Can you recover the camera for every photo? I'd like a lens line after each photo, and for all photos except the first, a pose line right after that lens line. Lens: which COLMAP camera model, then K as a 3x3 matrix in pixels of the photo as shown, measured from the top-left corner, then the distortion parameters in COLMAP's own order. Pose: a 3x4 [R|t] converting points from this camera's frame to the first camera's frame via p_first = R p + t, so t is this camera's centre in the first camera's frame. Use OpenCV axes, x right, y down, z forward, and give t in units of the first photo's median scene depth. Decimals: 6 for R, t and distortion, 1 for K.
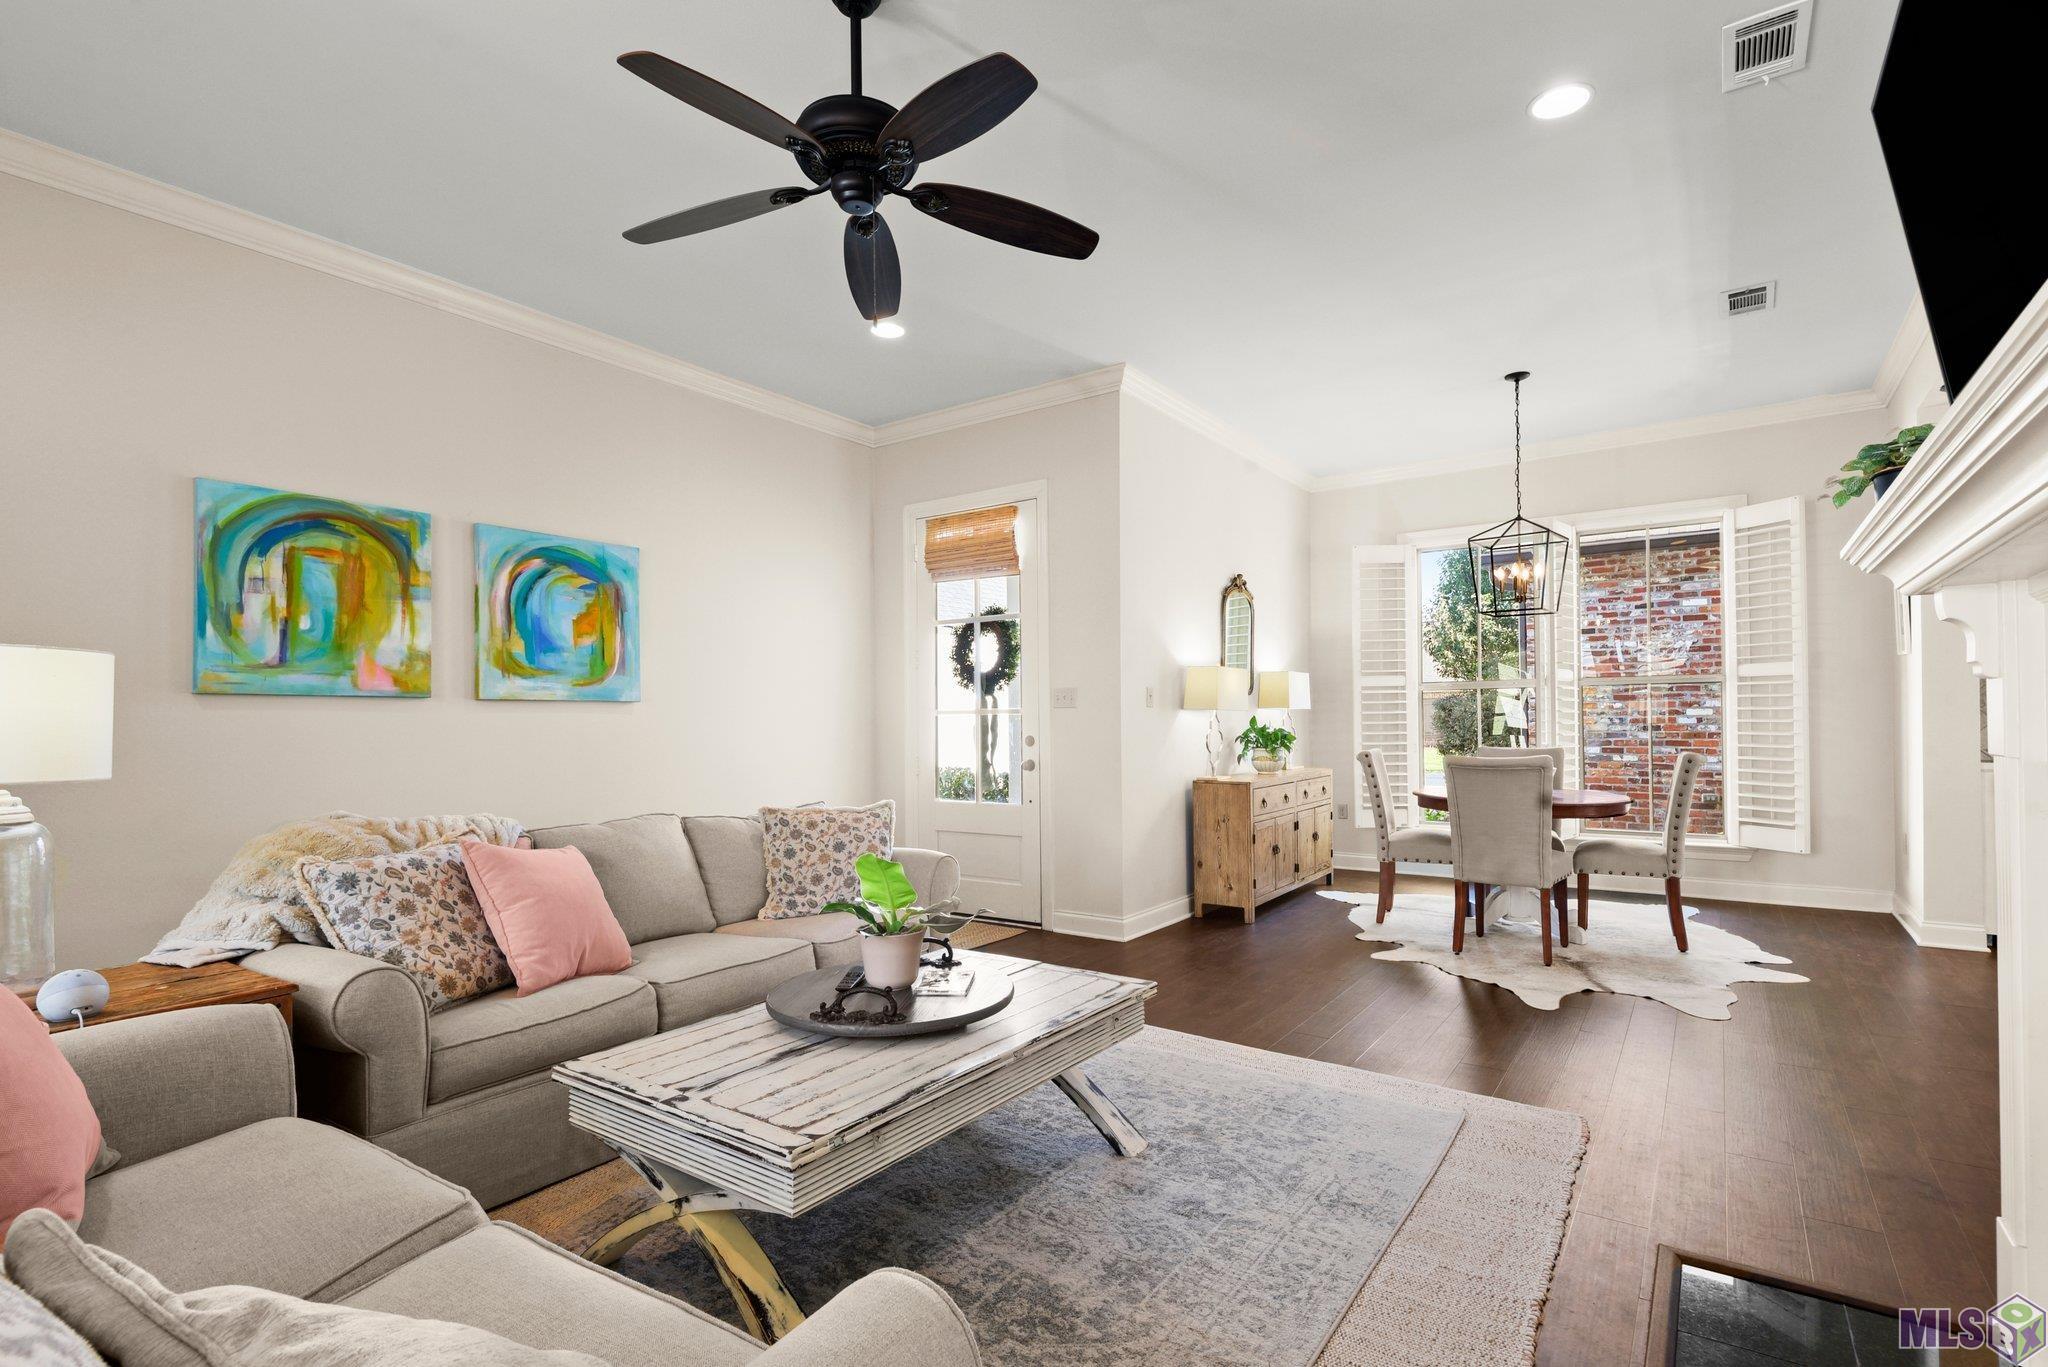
lens RADIAL K [[979.6, 0, 1027.9], [0, 979.6, 712.8], [0, 0, 1]] dist [0.013394, -0.012215]
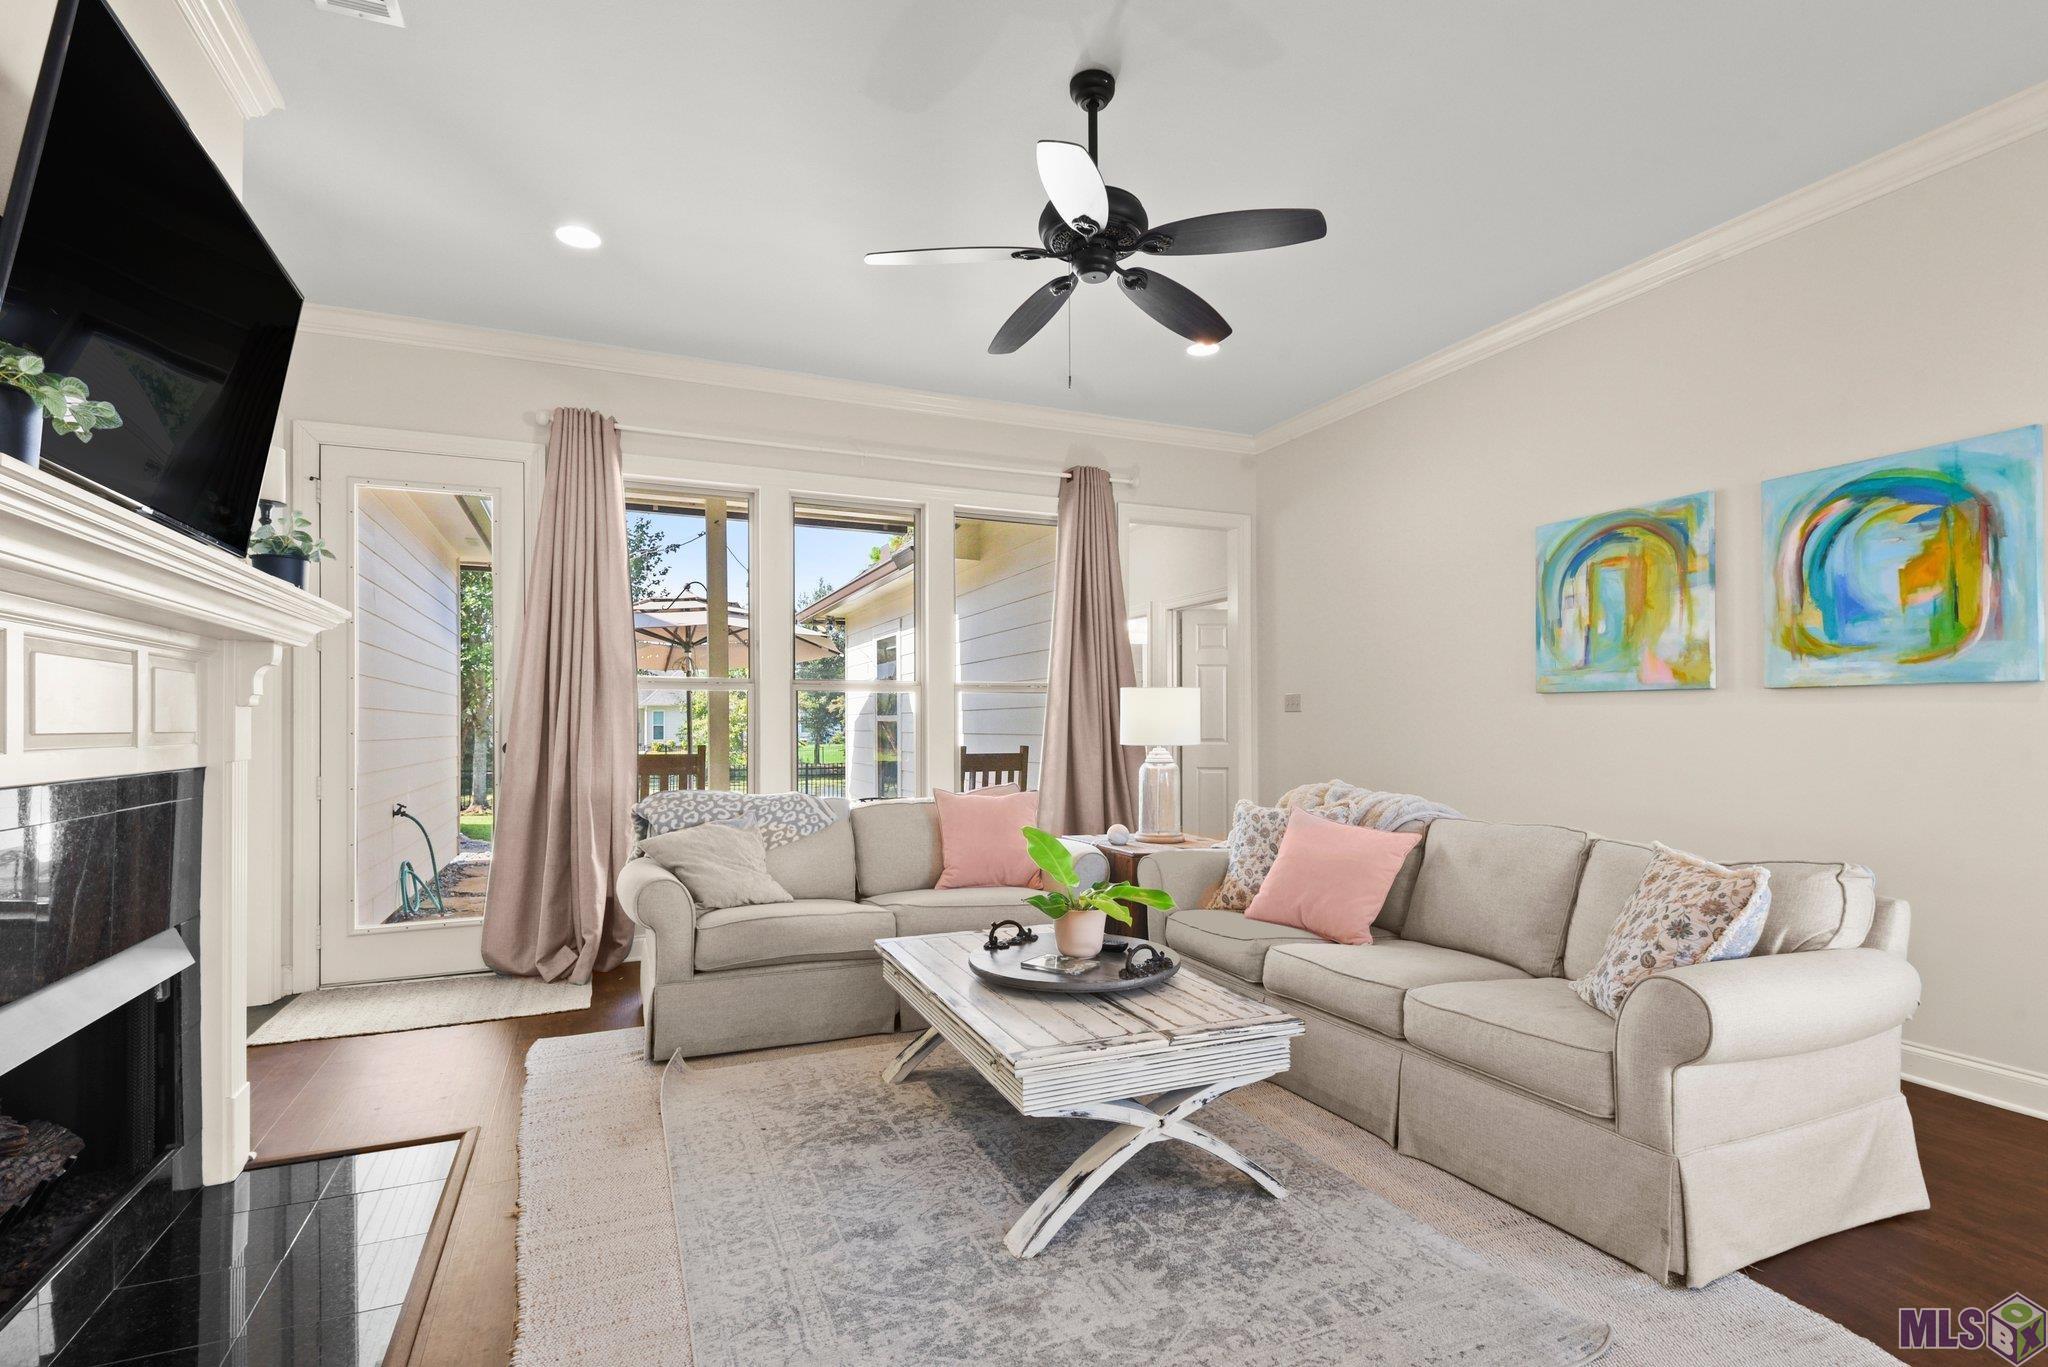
lens RADIAL K [[979.6, 0, 1027.1], [0, 979.6, 706.1], [0, 0, 1]] dist [0.013394, -0.012215]
pose [[-0.520553, -0.003152, -0.853824, 0.528848], [0.015428, 0.999795, -0.013098, 0.003182], [0.853690, -0.019991, -0.520398, 0.945284]]
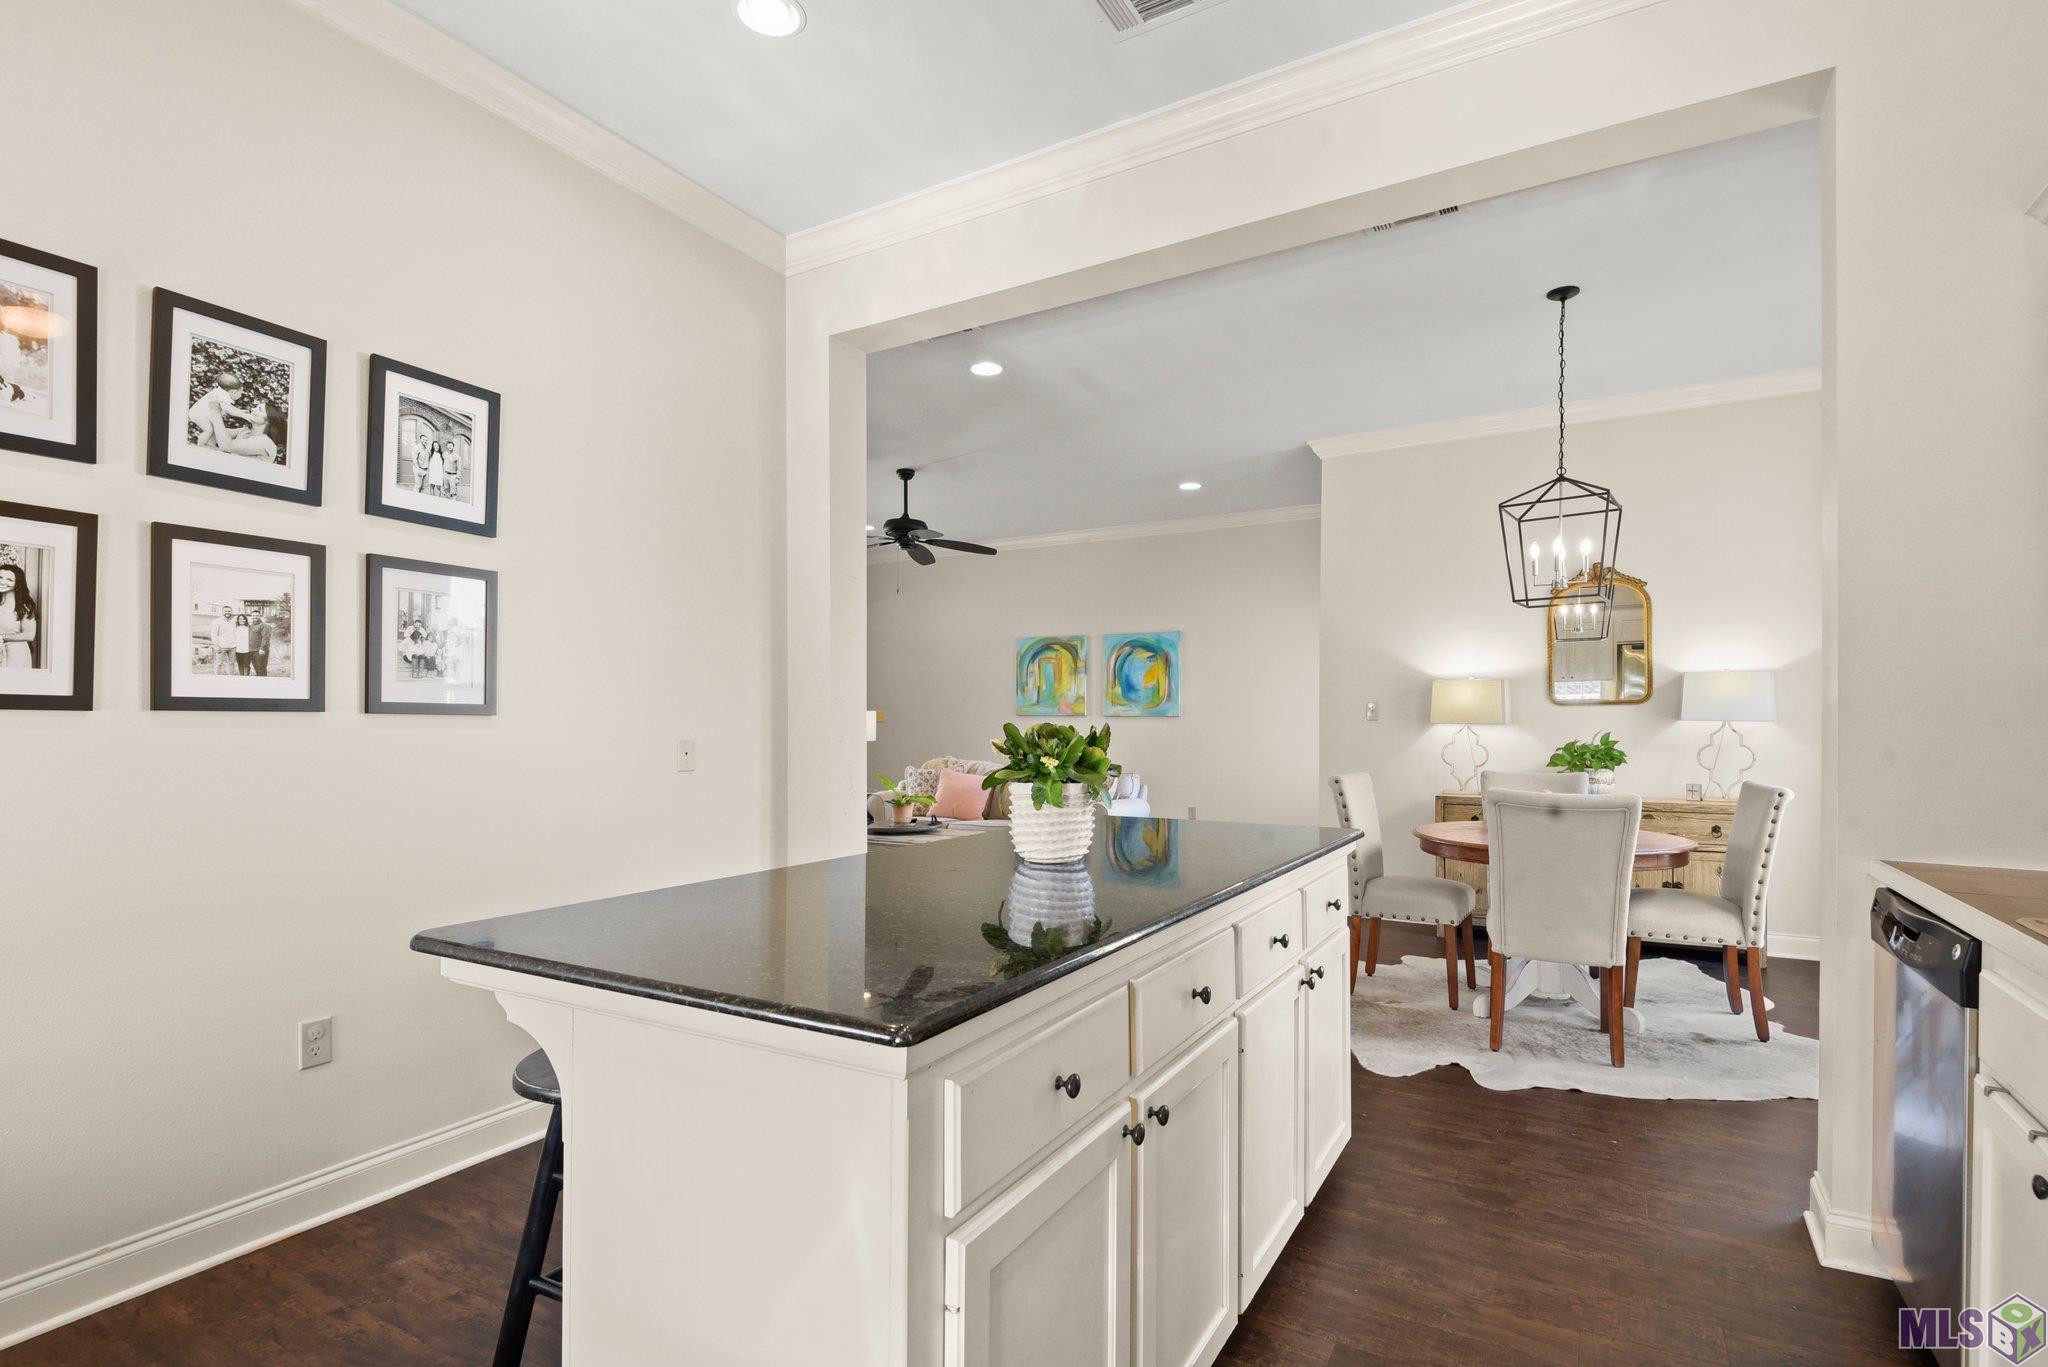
lens RADIAL K [[979.6, 0, 1053.7], [0, 979.6, 720.7], [0, 0, 1]] dist [0.013394, -0.012215]
pose [[0.105511, 0.007270, -0.994392, 1.674923], [0.010814, 0.999906, 0.008458, -0.023568], [0.994359, -0.011646, 0.105423, 0.696971]]
